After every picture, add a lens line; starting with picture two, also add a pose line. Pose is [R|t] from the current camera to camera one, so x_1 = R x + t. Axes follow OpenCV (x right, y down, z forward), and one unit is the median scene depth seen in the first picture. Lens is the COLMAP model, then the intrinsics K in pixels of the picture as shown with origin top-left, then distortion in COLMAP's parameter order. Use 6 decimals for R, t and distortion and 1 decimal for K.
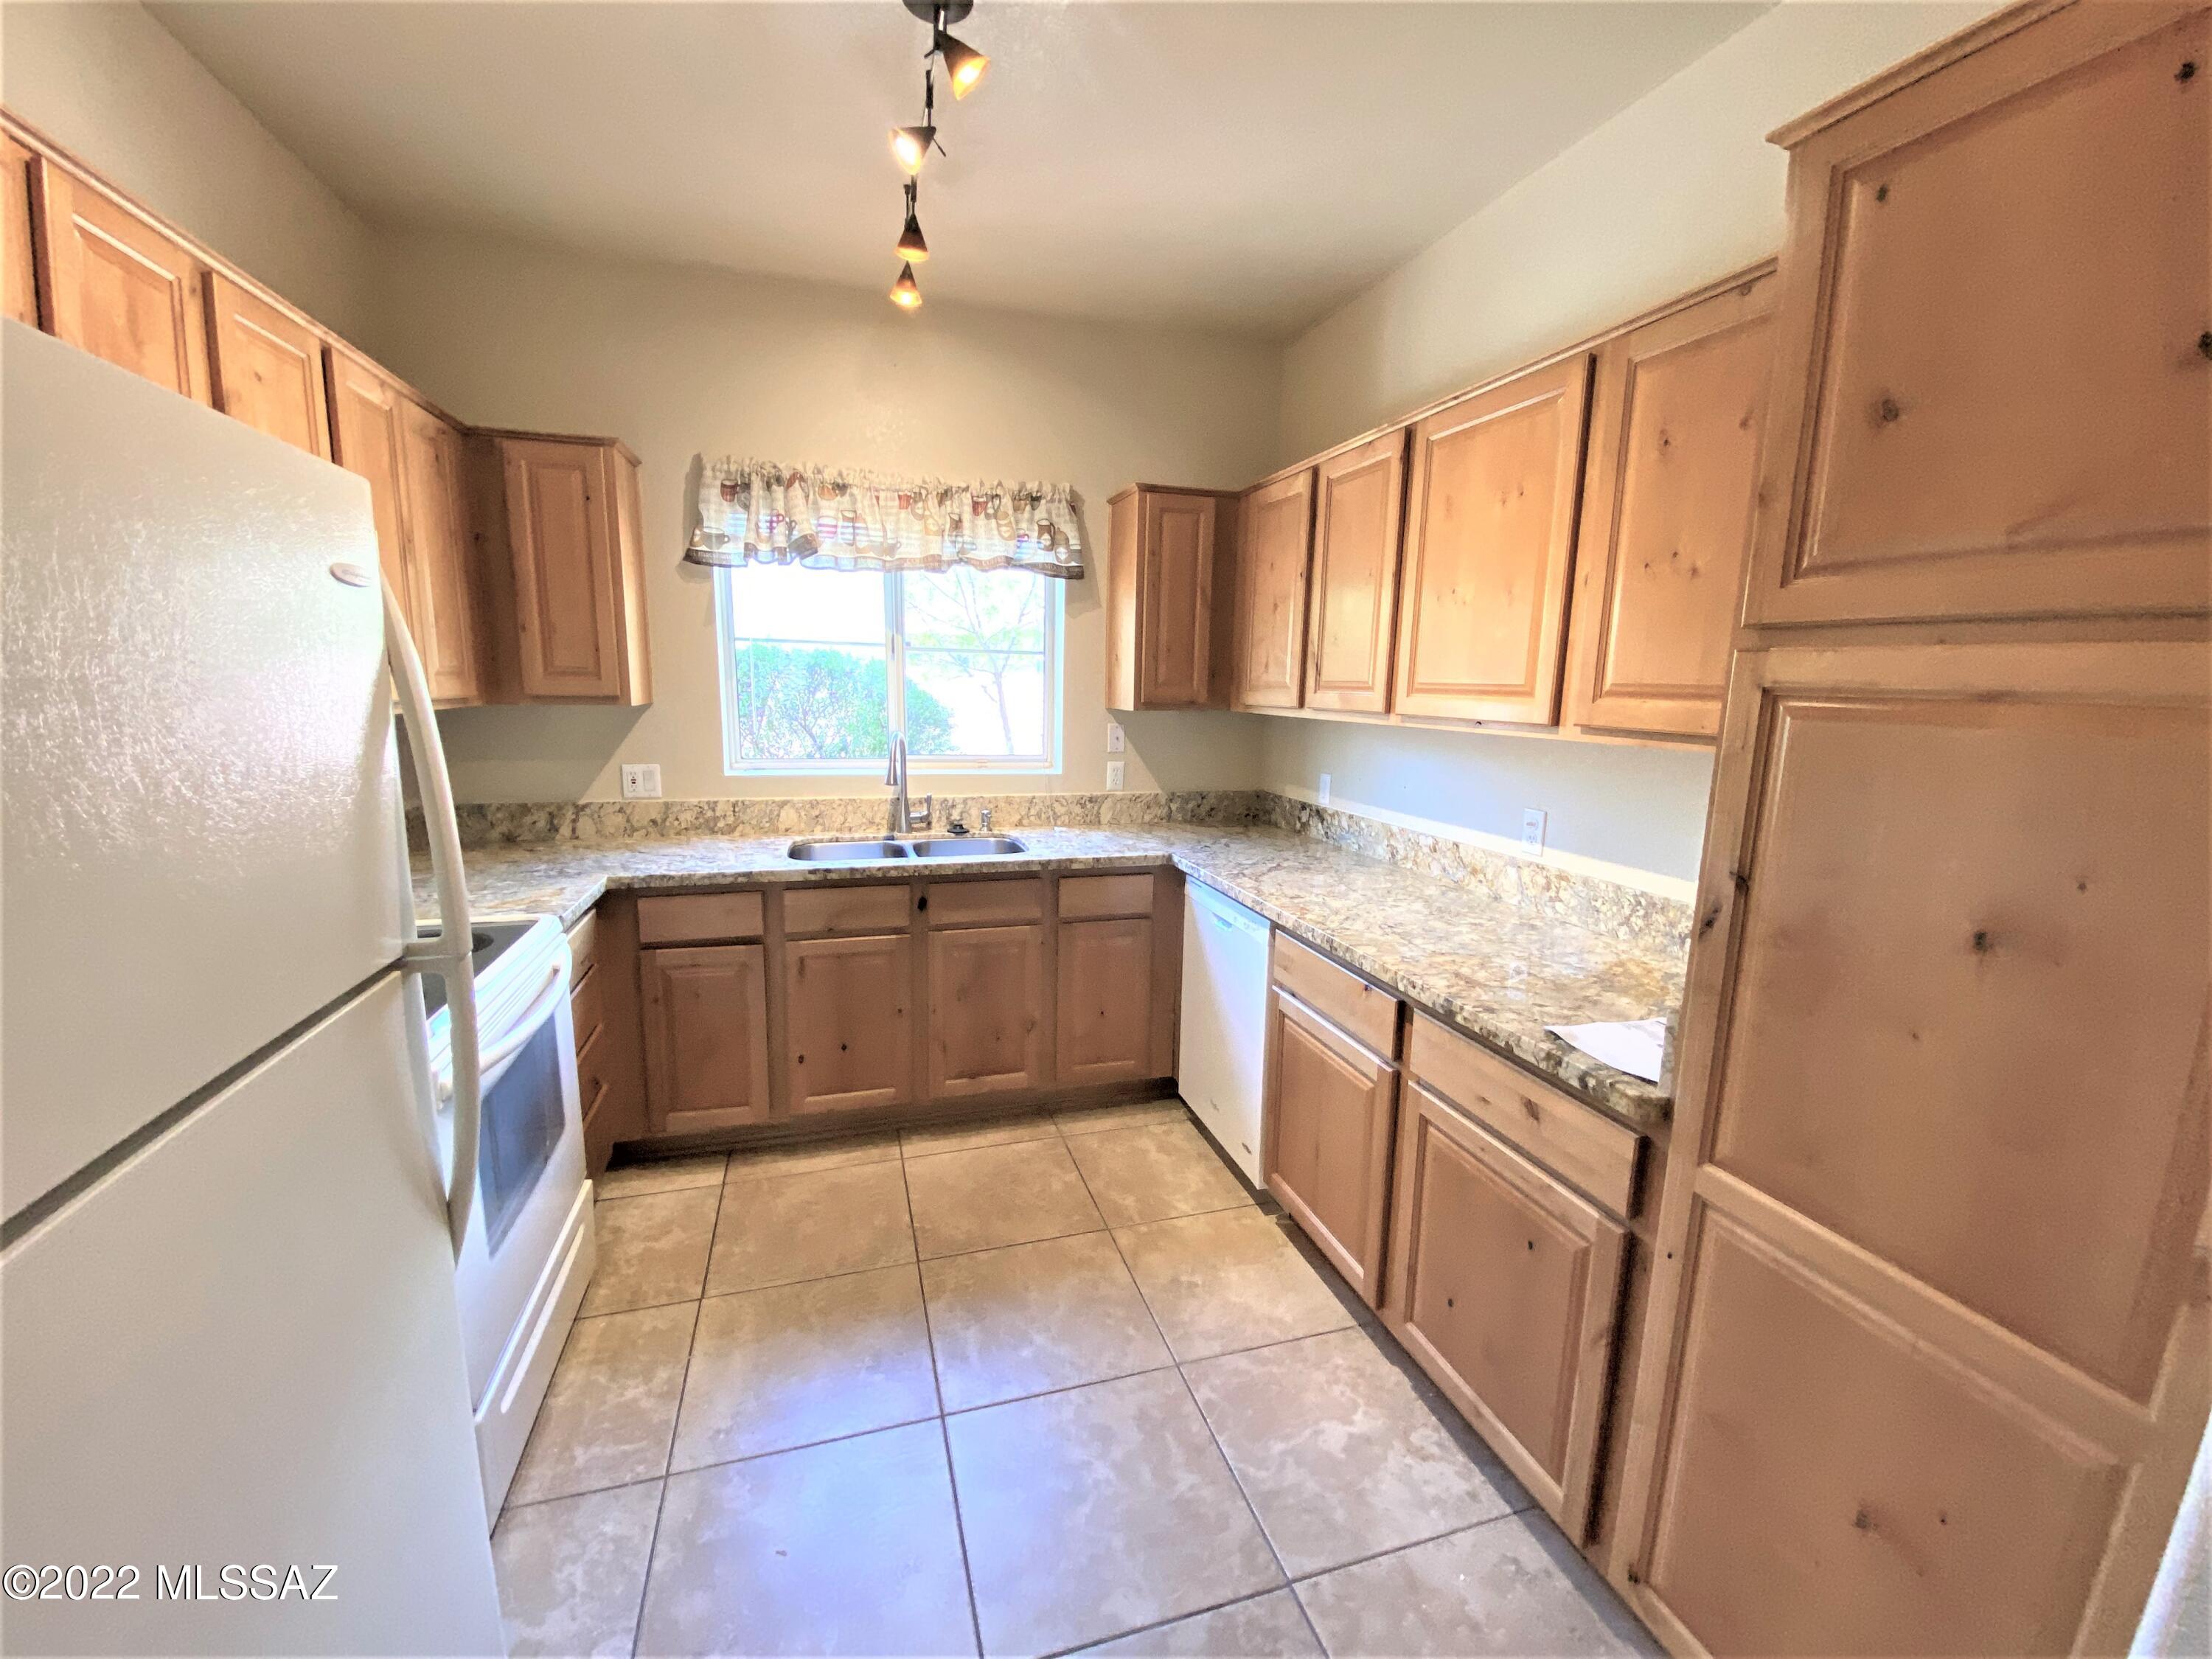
lens RADIAL K [[904.1, 0, 1106.0], [0, 904.1, 829.5], [0, 0, 1]] dist [0.033083, -0.029941]
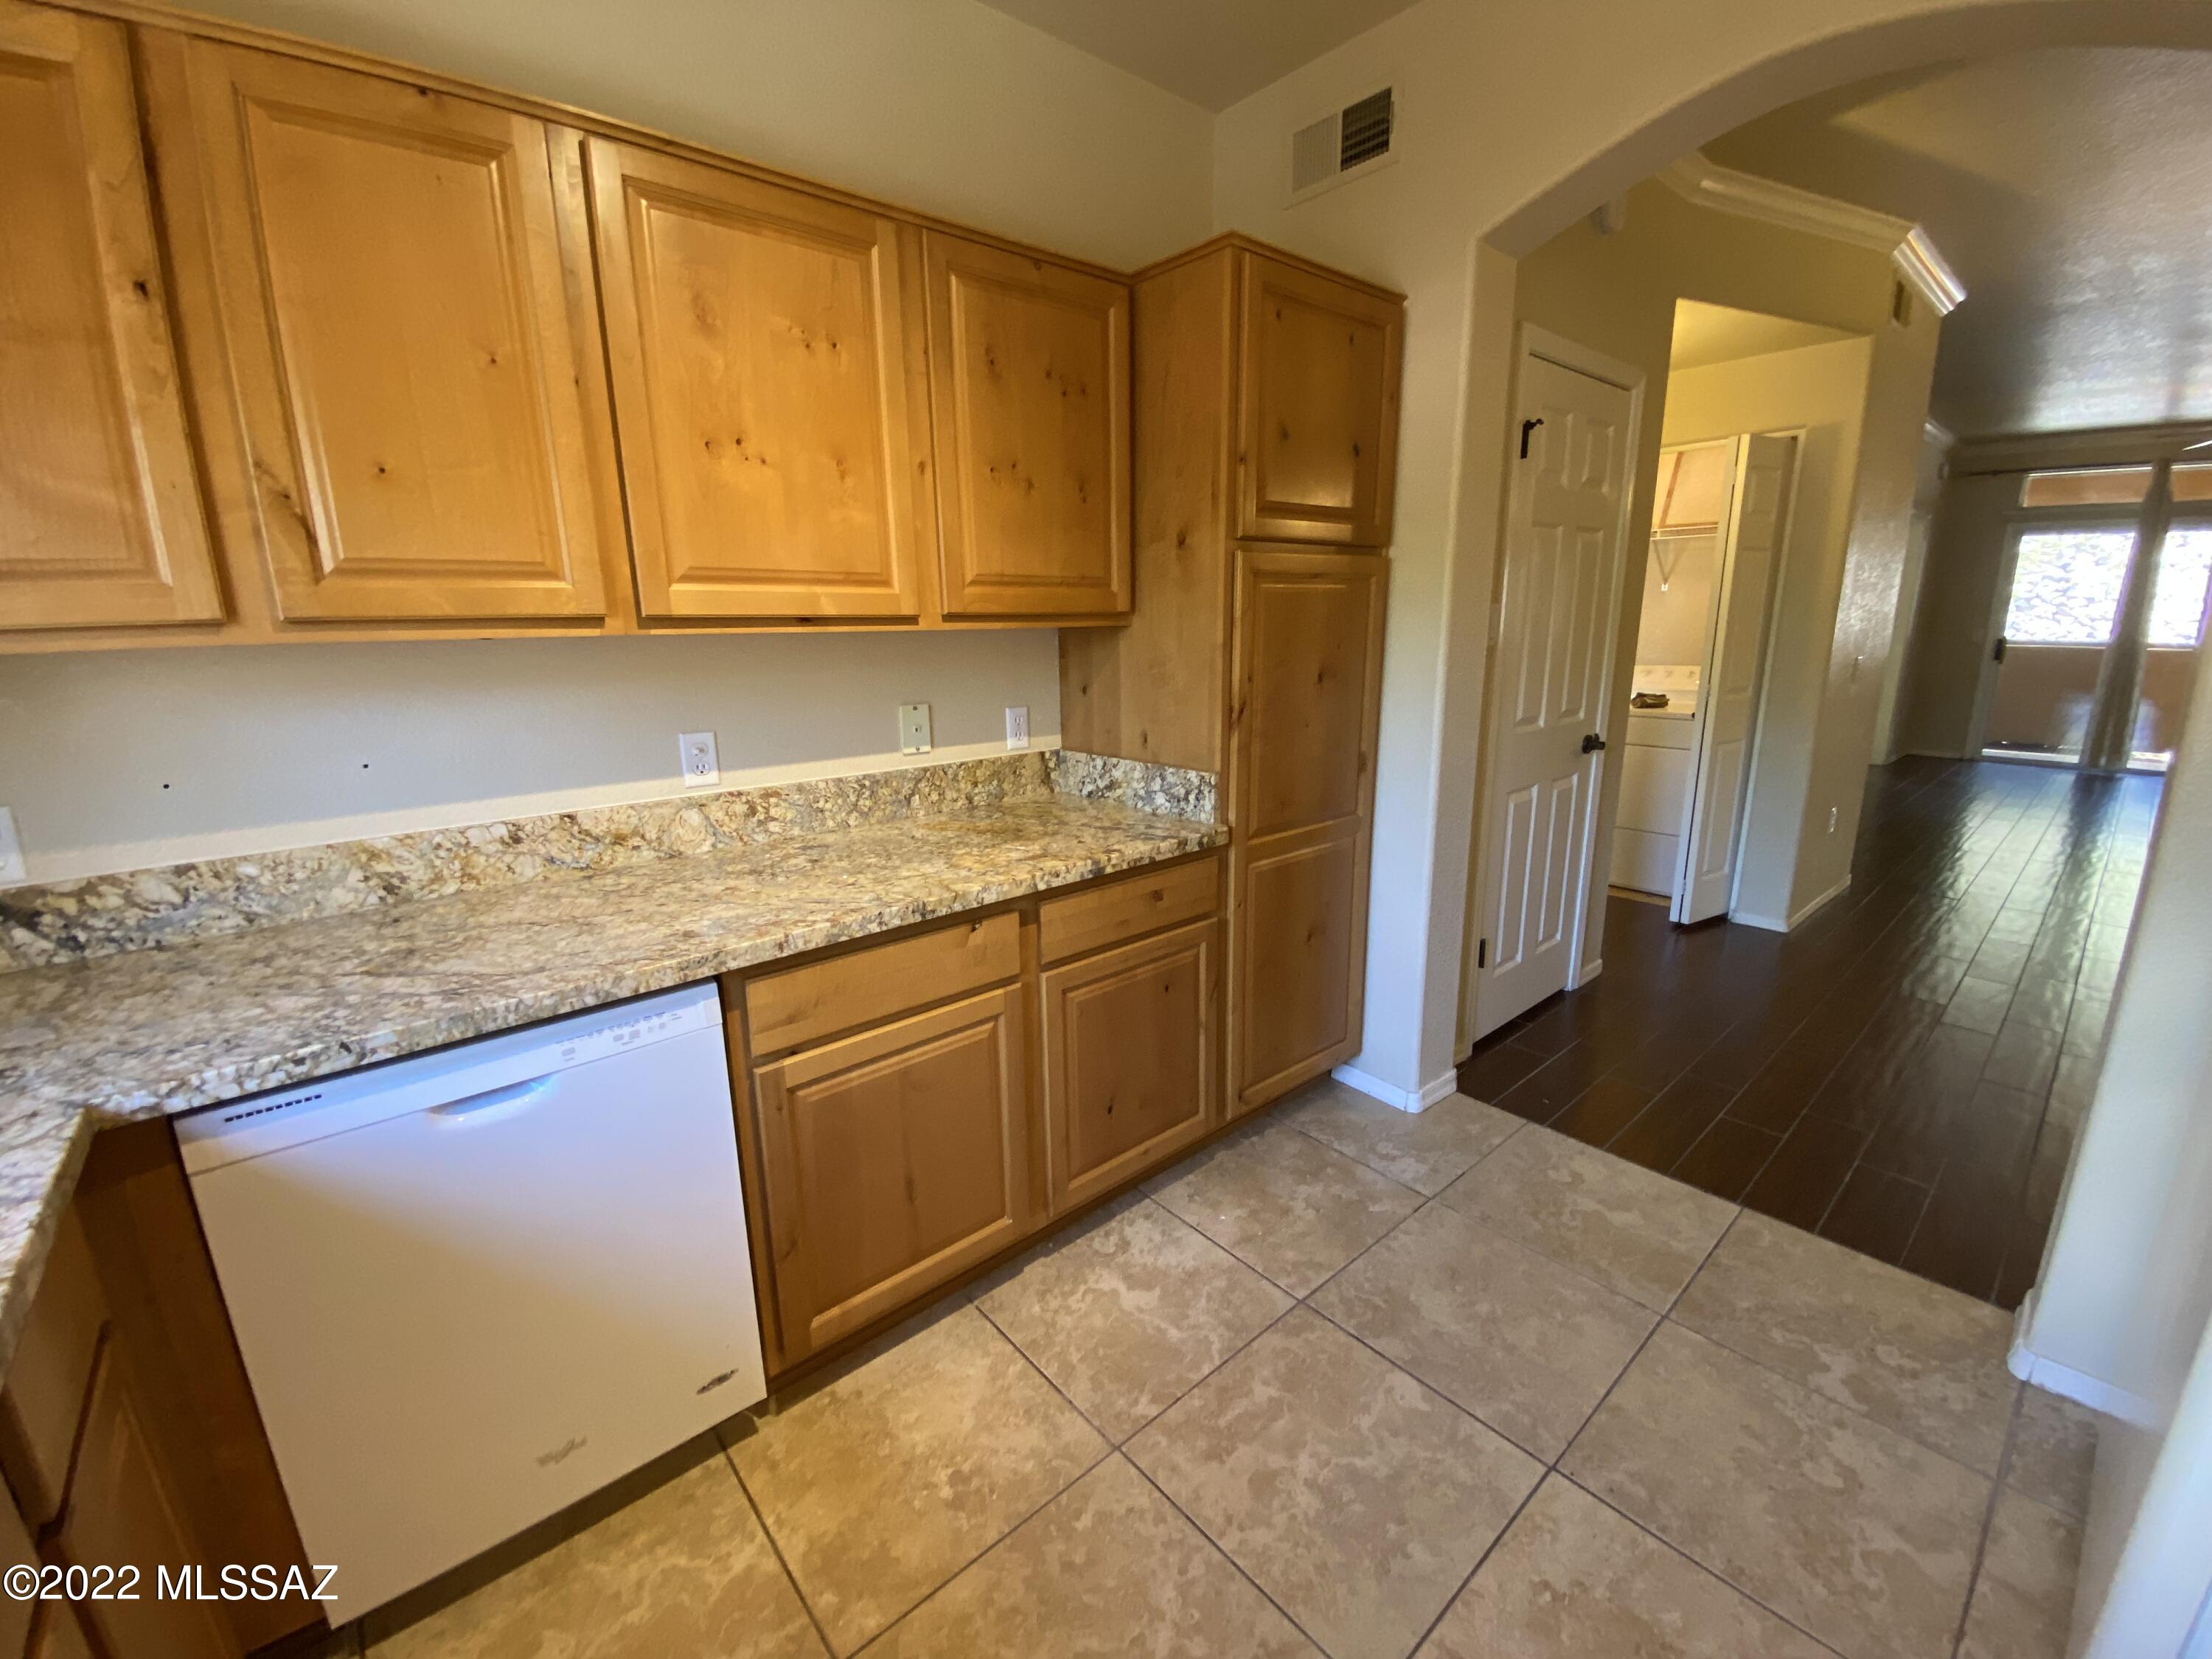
lens RADIAL K [[904.1, 0, 1106.0], [0, 904.1, 829.5], [0, 0, 1]] dist [0.033083, -0.029941]
pose [[-0.406681, -0.216414, 0.887567, -0.462361], [0.159568, 0.939776, 0.302257, -0.139375], [-0.899527, 0.264549, -0.347656, 1.057381]]
